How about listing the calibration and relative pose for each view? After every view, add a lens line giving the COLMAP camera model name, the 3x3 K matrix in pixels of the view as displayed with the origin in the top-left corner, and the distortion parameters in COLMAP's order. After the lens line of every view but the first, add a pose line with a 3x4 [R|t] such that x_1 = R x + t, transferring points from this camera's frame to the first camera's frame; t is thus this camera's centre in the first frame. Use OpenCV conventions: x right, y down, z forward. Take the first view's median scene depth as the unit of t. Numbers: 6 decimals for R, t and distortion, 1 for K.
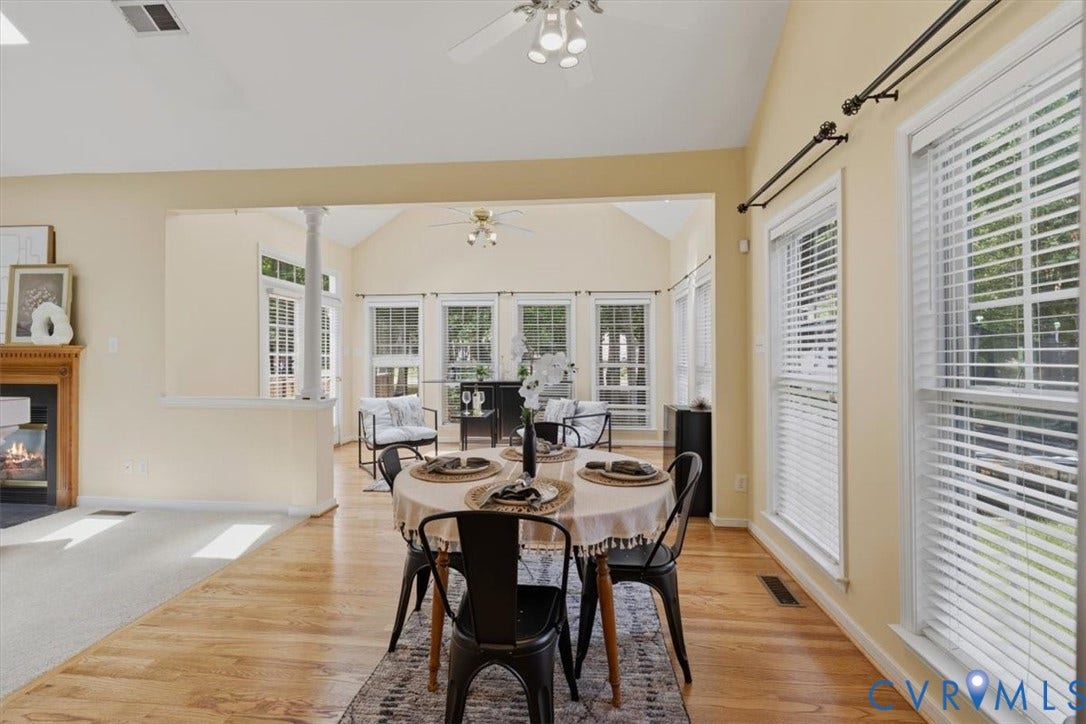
lens RADIAL K [[462.1, 0, 543.0], [0, 462.1, 362.0], [0, 0, 1]] dist [0.000601, 0.000151]
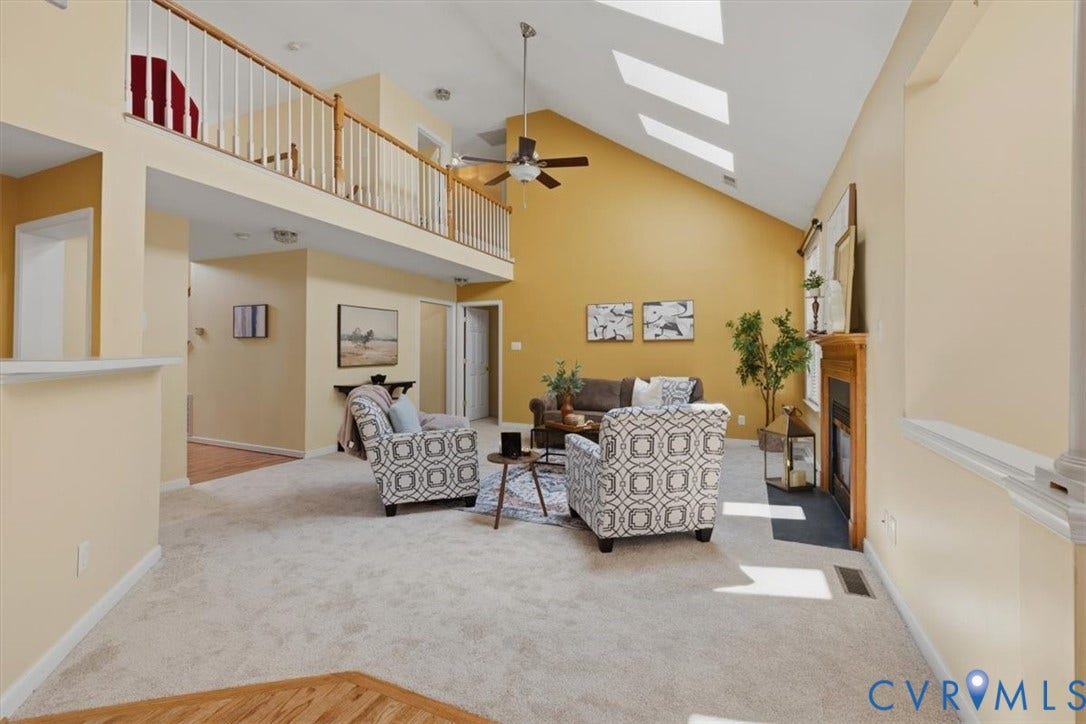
lens RADIAL K [[461.3, 0, 541.9], [0, 461.3, 353.3], [0, 0, 1]] dist [0.000369, 0.000163]
pose [[-0.325853, -0.001457, -0.945419, -0.108769], [-0.012783, 0.999914, 0.002865, 0.000885], [0.945334, 0.013019, -0.325844, 0.576778]]
